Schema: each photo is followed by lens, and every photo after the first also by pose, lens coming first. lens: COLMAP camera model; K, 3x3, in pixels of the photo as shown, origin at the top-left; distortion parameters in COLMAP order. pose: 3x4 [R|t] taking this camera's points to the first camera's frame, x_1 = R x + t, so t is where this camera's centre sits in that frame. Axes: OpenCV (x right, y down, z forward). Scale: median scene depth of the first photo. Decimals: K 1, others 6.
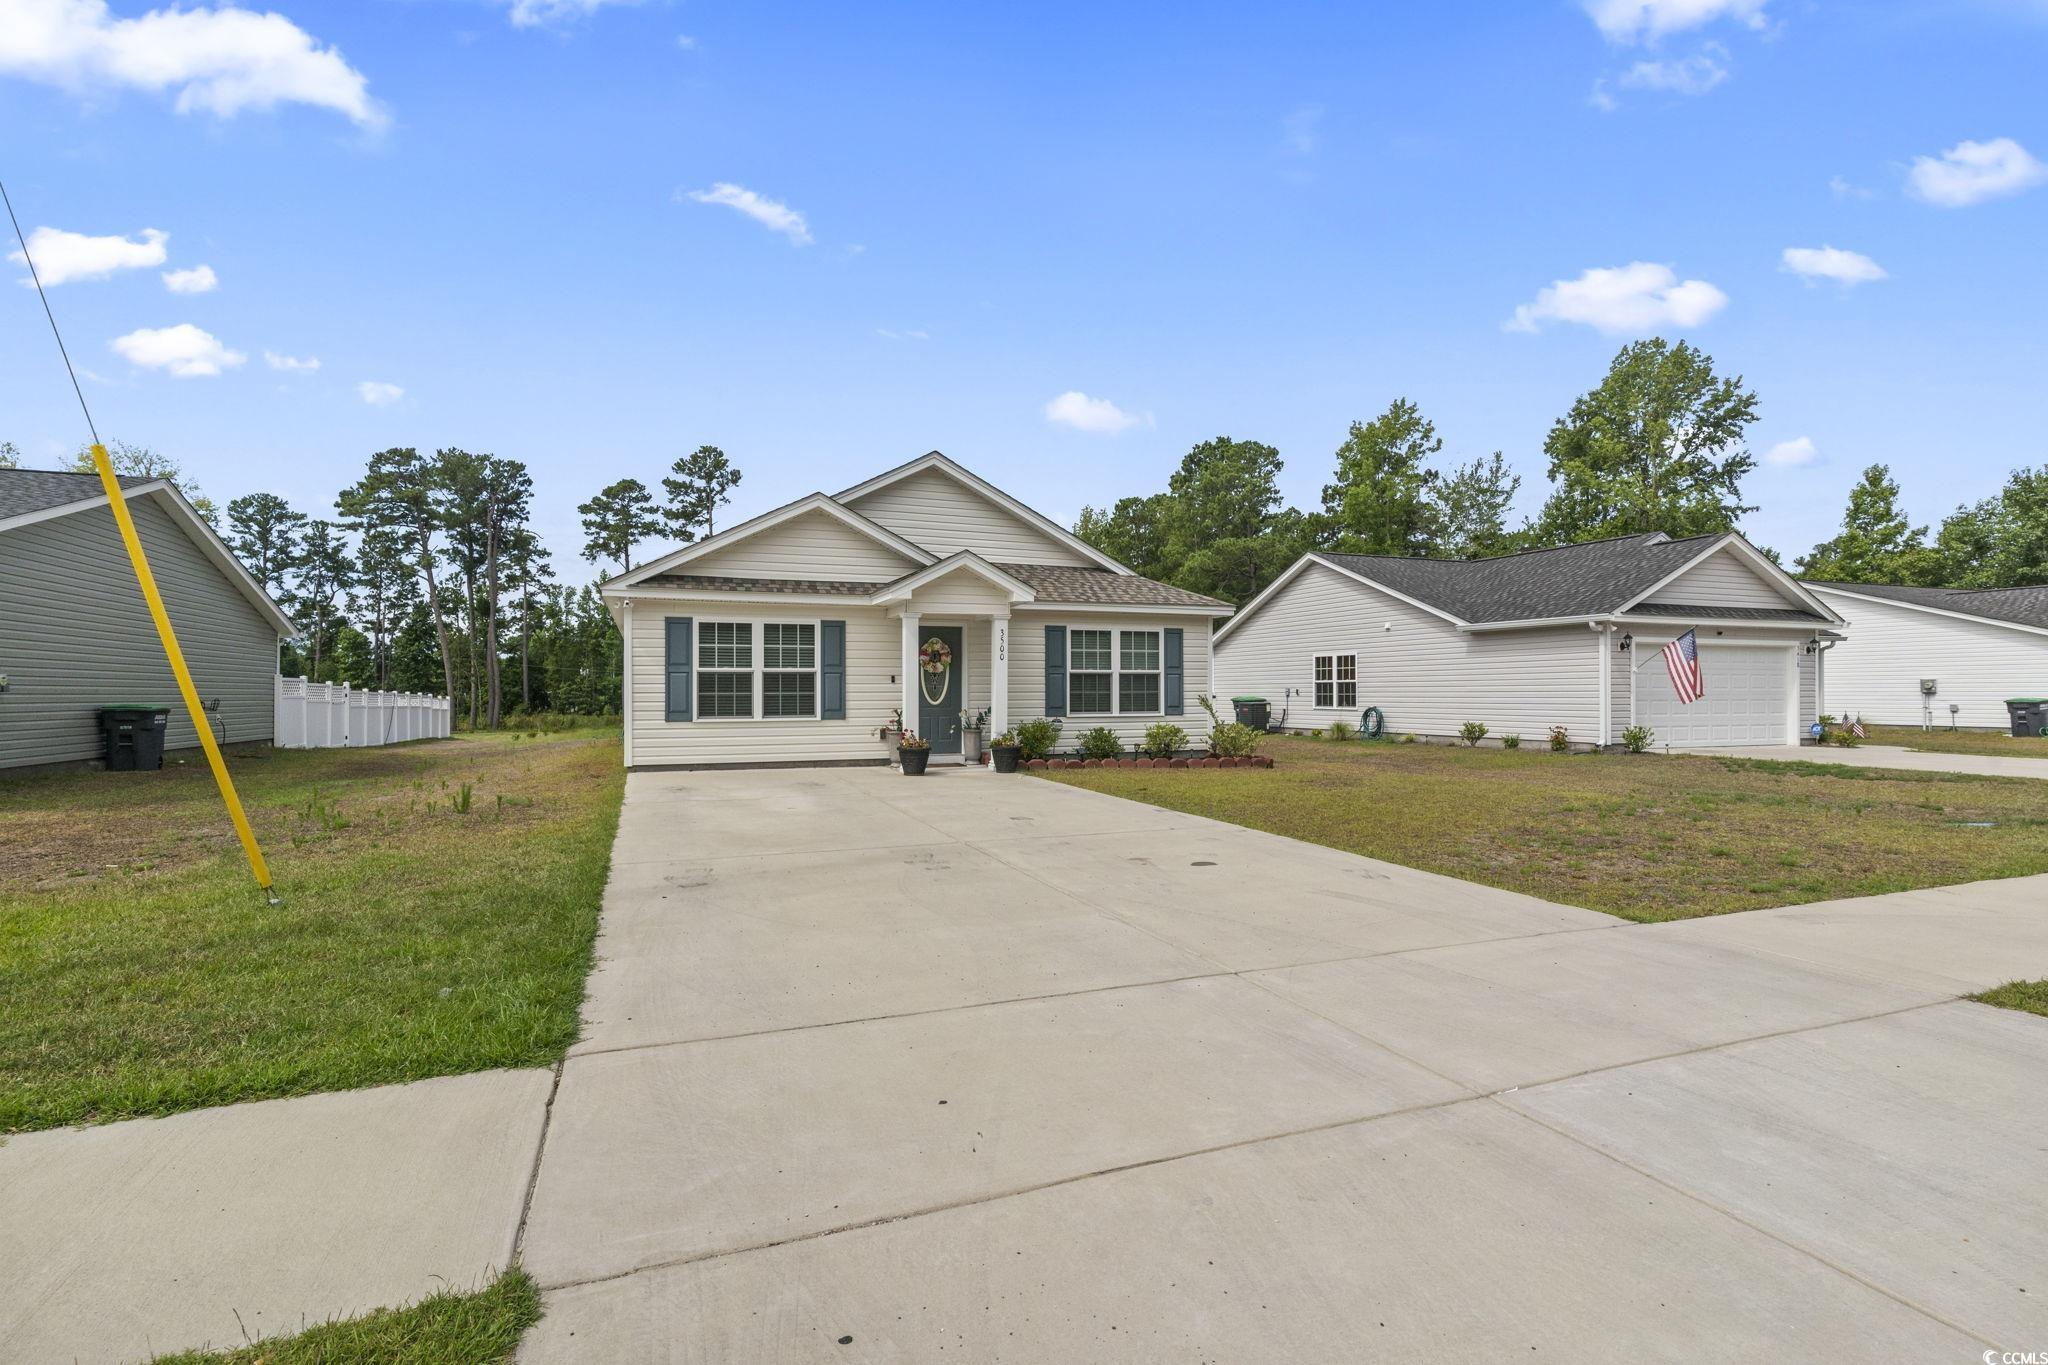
lens RADIAL K [[976.6, 0, 1014.6], [0, 976.6, 676.9], [0, 0, 1]] dist [-0.001844, 0.001749]
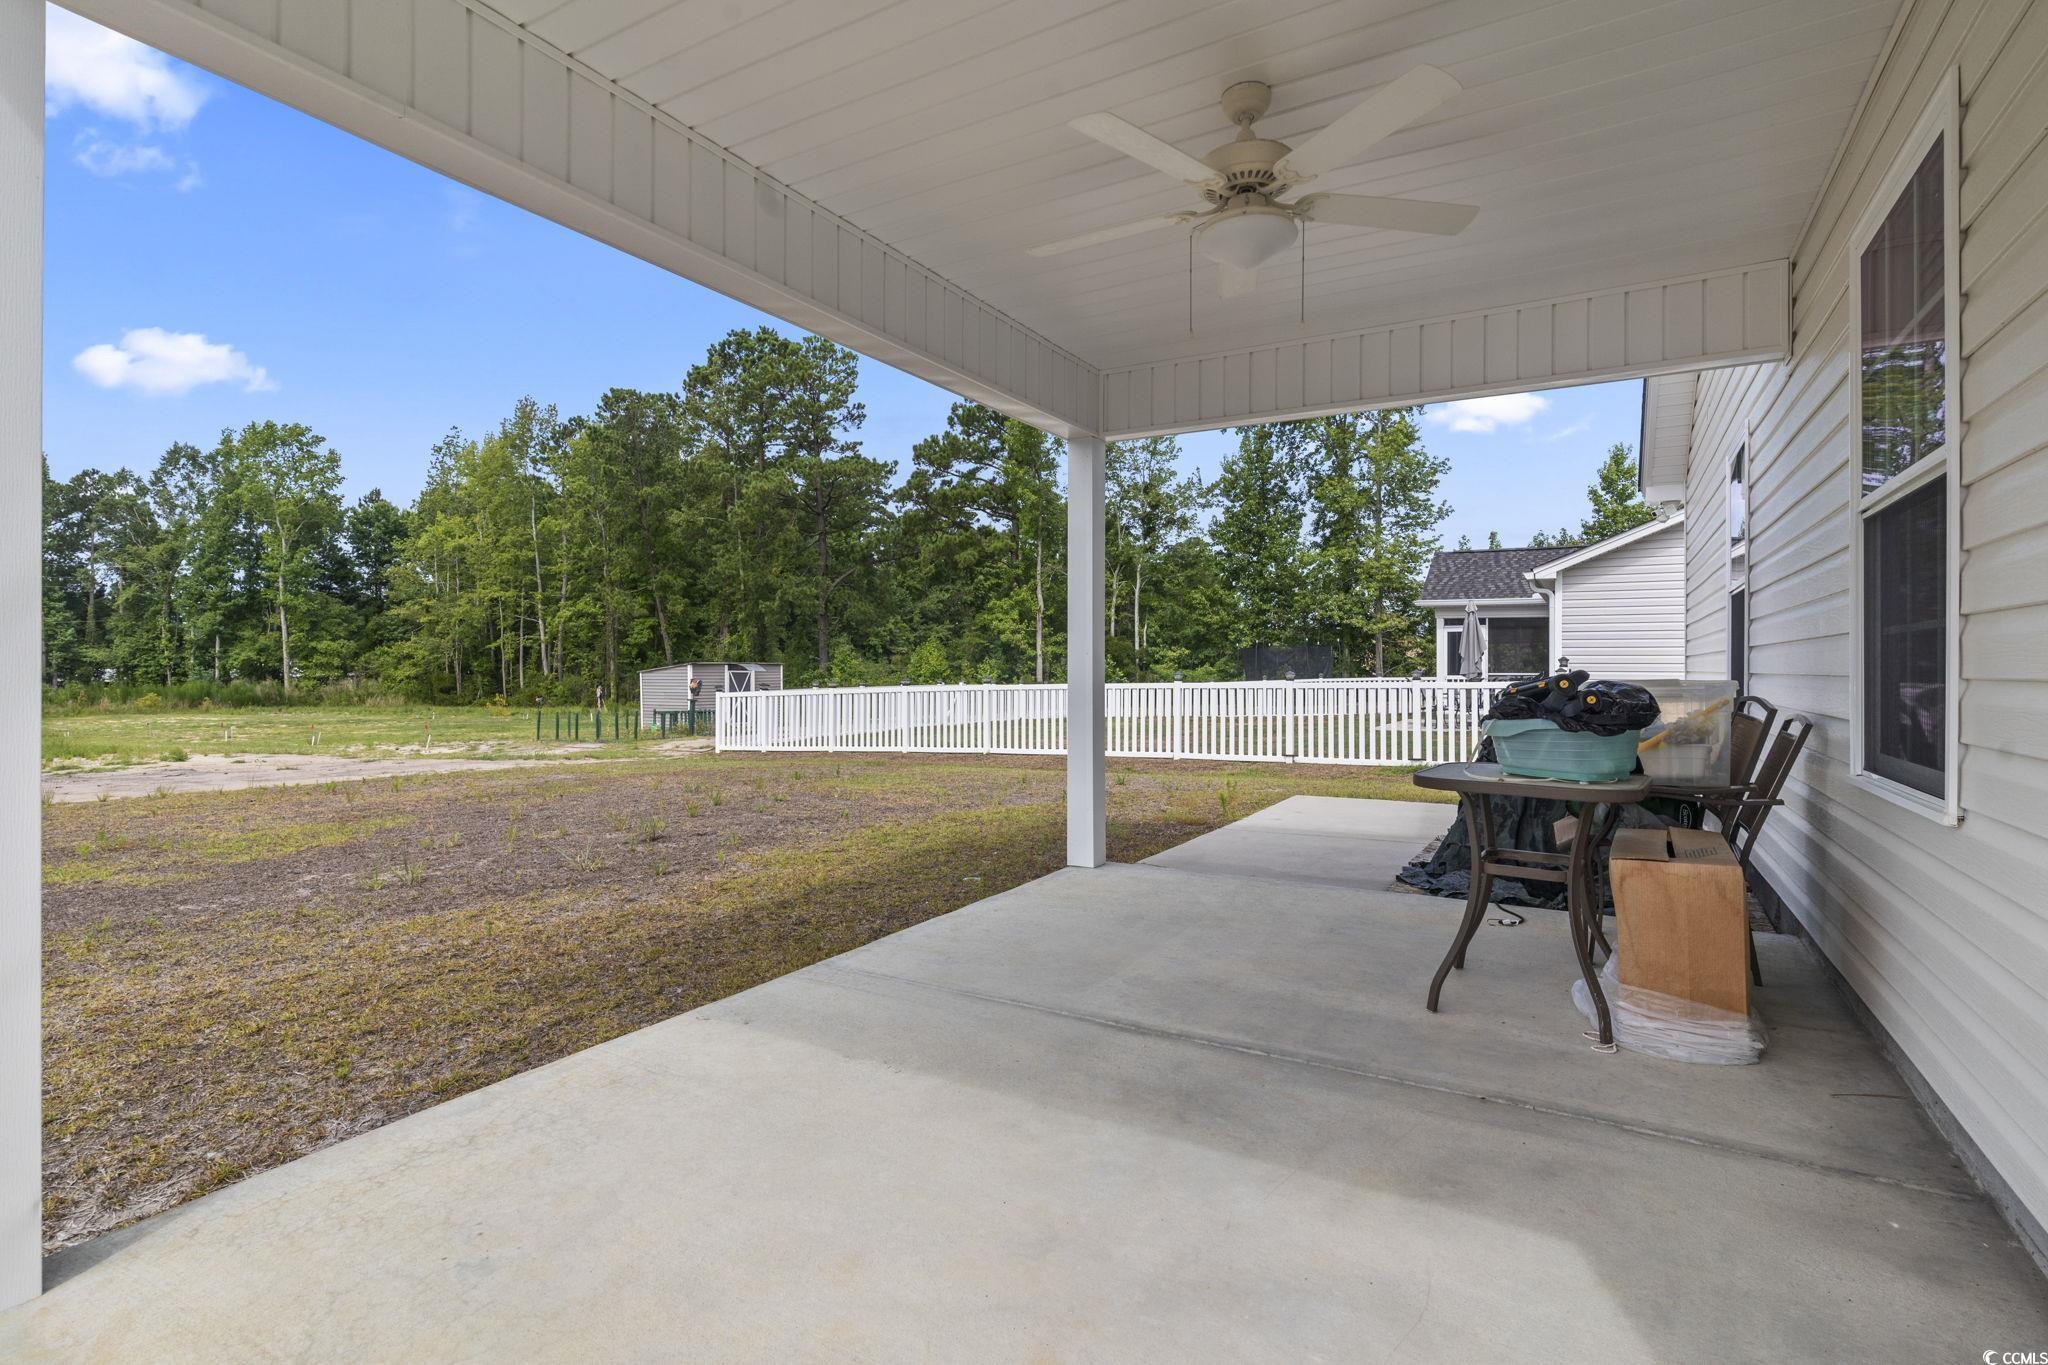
lens RADIAL K [[976.6, 0, 1023.6], [0, 976.6, 668.0], [0, 0, 1]] dist [-0.001844, 0.001749]
pose [[0.776678, 0.010300, 0.629814, -0.576520], [-0.021849, 0.999705, 0.010596, 0.027929], [-0.629519, -0.021991, 0.776674, 1.515310]]
